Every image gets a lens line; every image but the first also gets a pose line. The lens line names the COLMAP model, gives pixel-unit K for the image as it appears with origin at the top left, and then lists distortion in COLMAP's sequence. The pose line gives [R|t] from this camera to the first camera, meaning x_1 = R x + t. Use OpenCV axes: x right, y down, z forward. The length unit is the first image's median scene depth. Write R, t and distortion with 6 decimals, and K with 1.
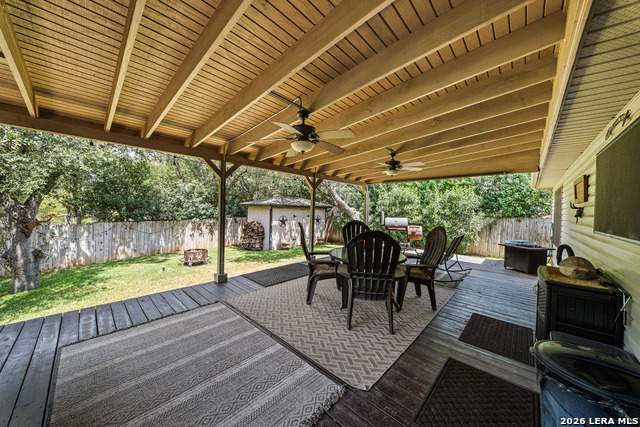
lens RADIAL K [[221.9, 0, 318.8], [0, 221.9, 214.0], [0, 0, 1]] dist [-0.001282, -0.000269]
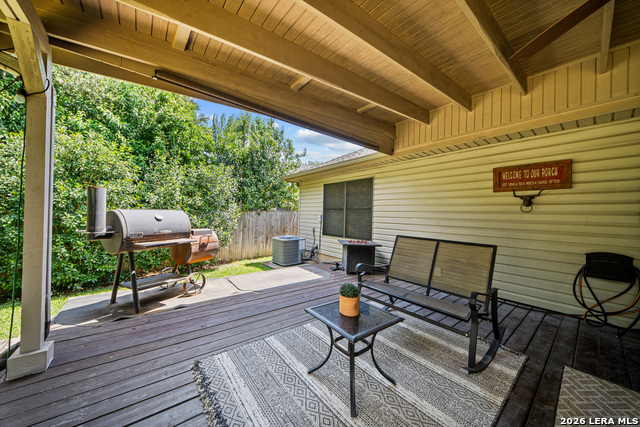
lens RADIAL K [[221.9, 0, 318.8], [0, 221.9, 214.0], [0, 0, 1]] dist [-0.001282, -0.000269]
pose [[0.141055, -0.014968, 0.989889, 0.038587], [-0.008821, 0.999827, 0.016375, 0.013668], [-0.989962, -0.011042, 0.140898, 0.625960]]
